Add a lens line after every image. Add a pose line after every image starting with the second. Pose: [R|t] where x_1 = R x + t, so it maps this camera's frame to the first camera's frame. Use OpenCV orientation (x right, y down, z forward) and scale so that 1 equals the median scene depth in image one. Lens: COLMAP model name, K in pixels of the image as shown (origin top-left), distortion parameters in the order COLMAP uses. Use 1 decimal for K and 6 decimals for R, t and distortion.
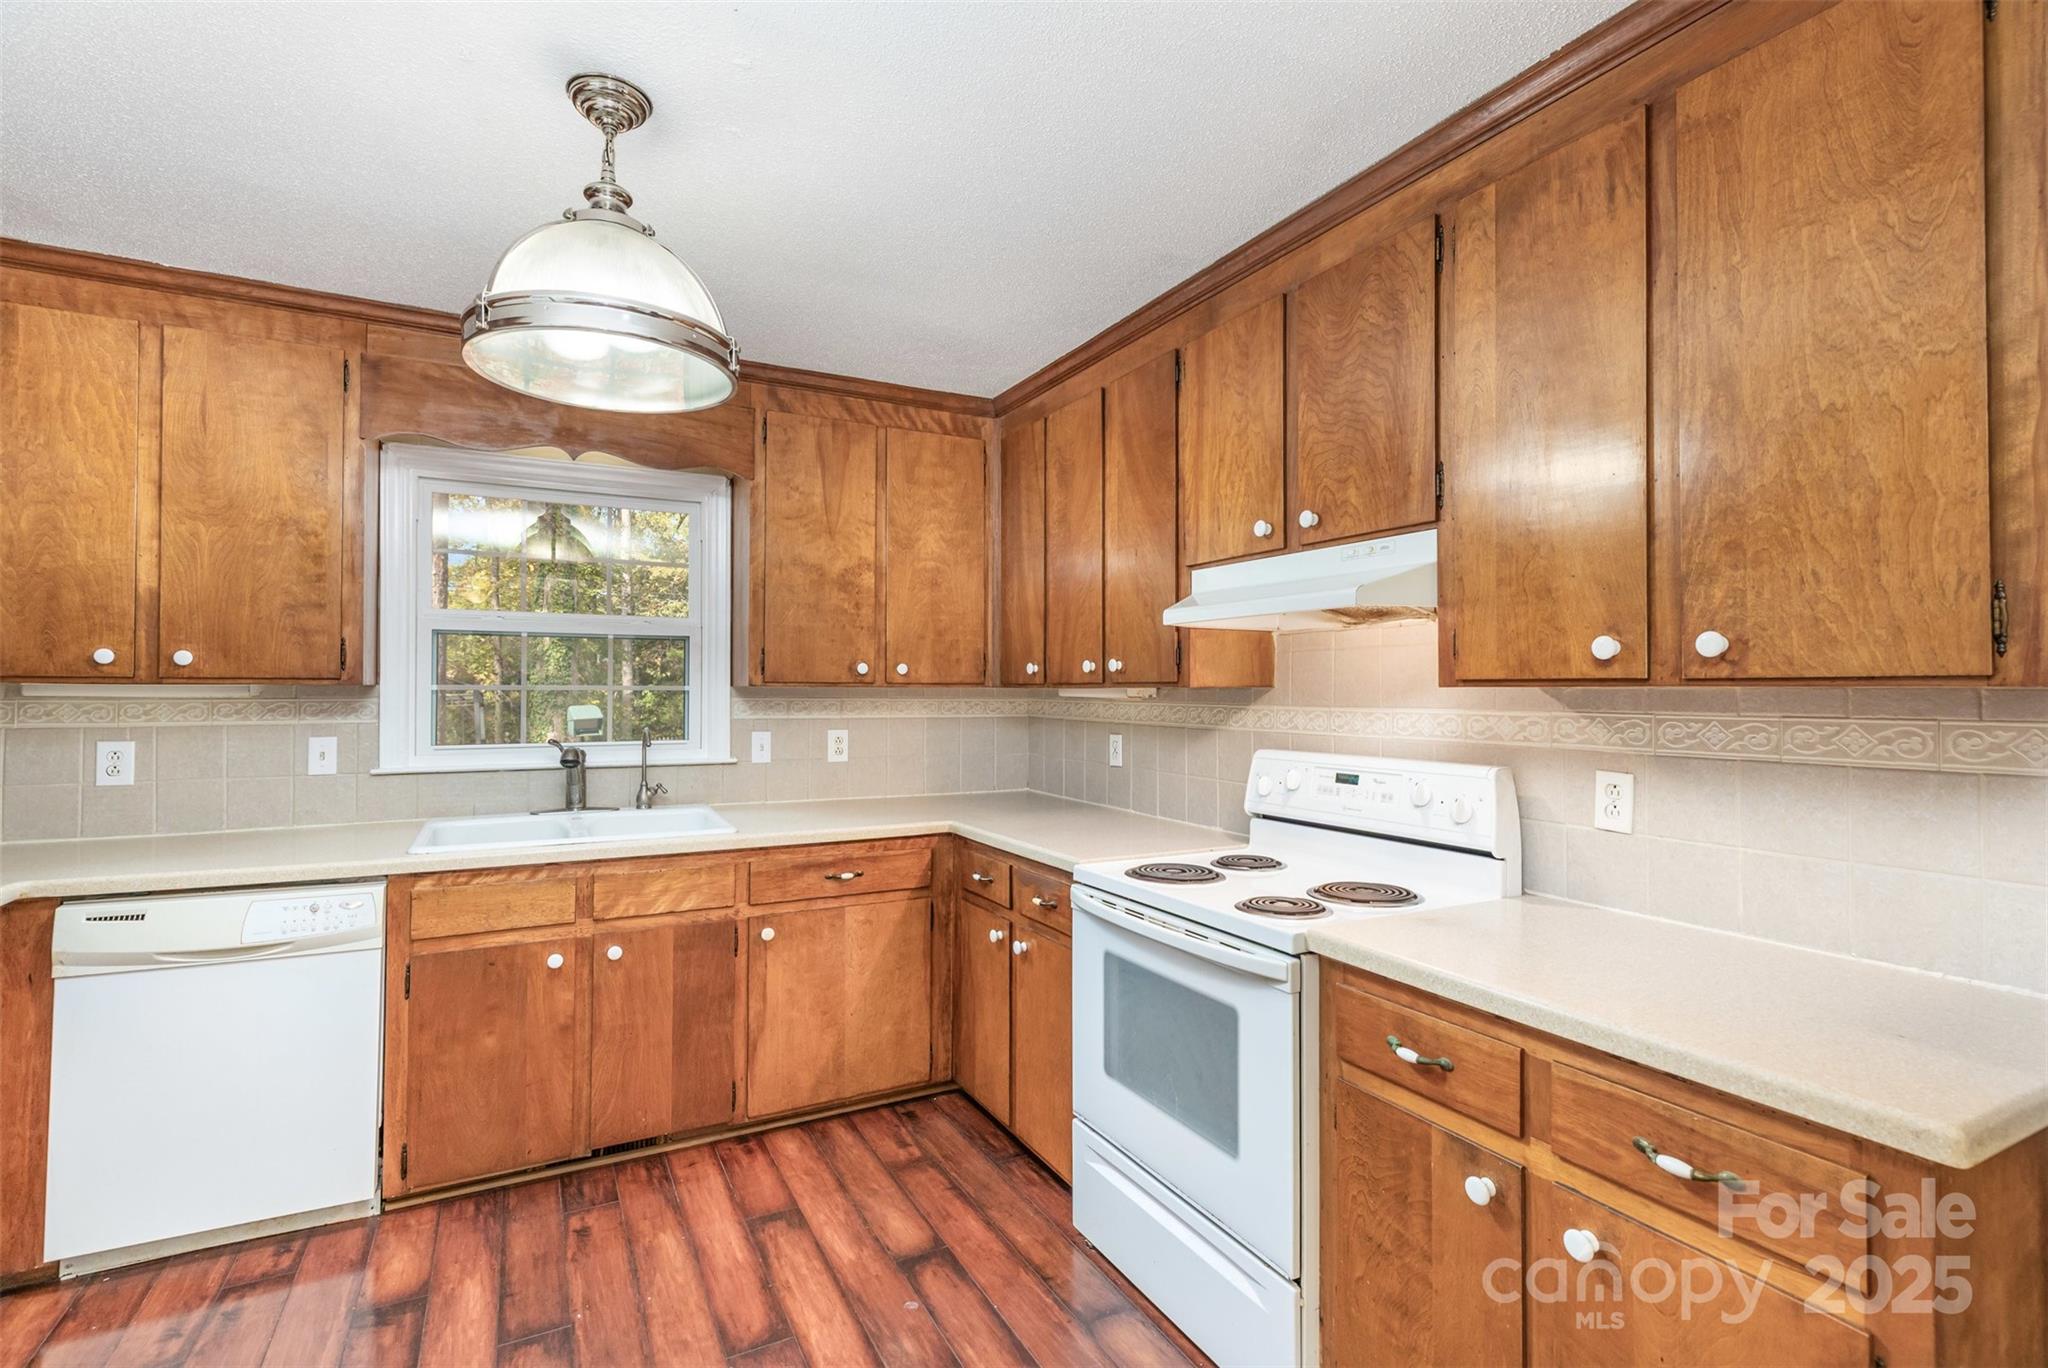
lens RADIAL K [[946.6, 0, 1026.5], [0, 946.6, 681.9], [0, 0, 1]] dist [0.001817, 0.000856]
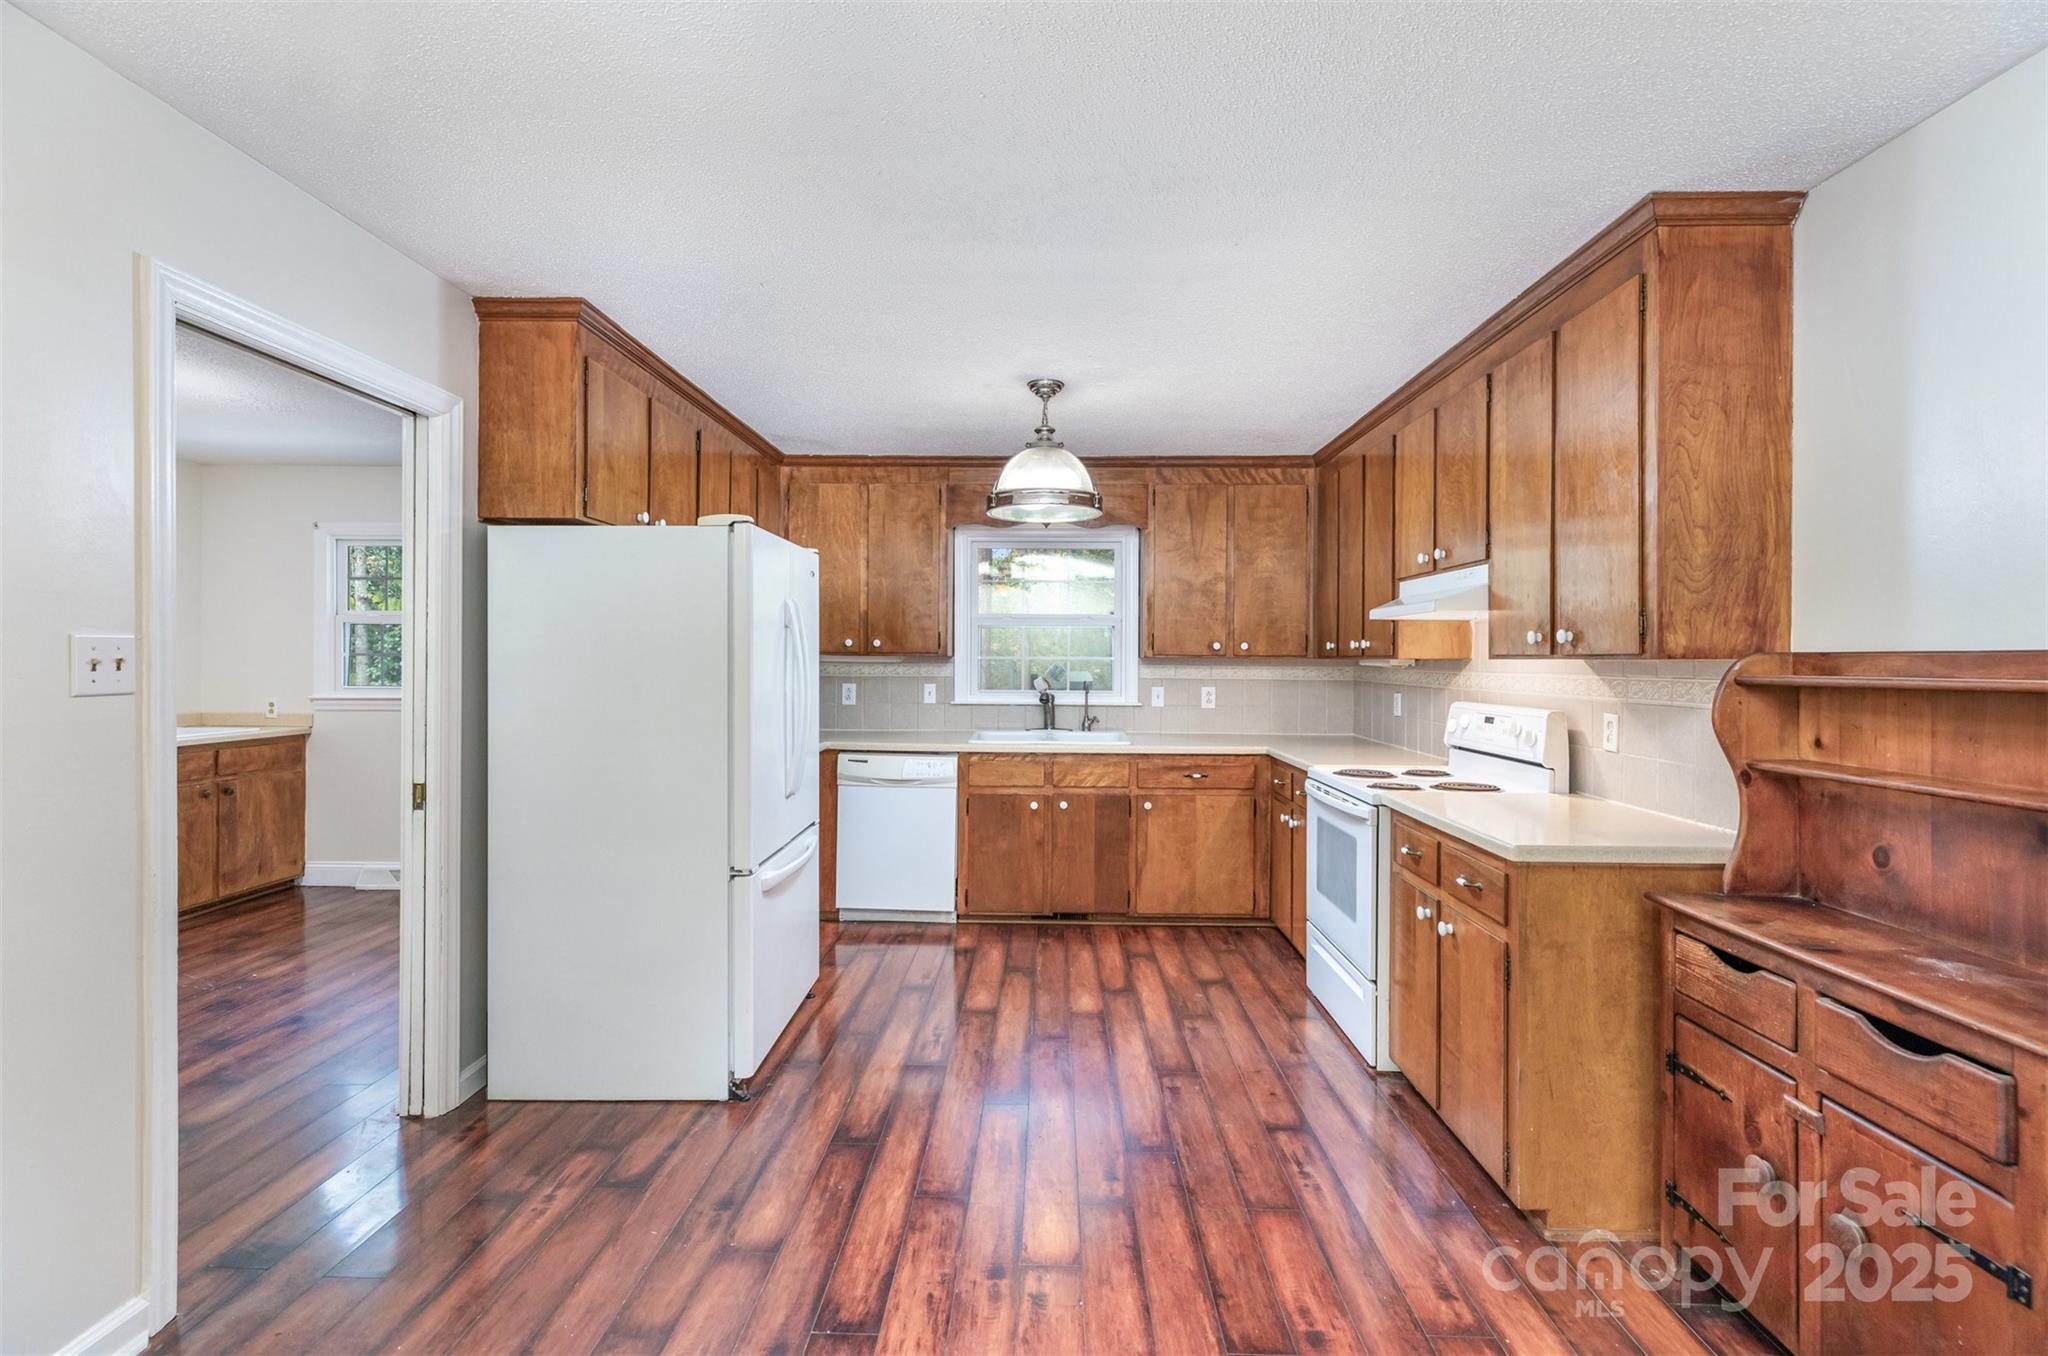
lens RADIAL K [[937.9, 0, 1024.0], [0, 937.9, 678.0], [0, 0, 1]] dist [0.000206, -0.000055]
pose [[0.869408, 0.012918, -0.493926, 0.369641], [0.000597, 0.999630, 0.027195, -0.004780], [0.494094, -0.023939, 0.869079, -0.570399]]
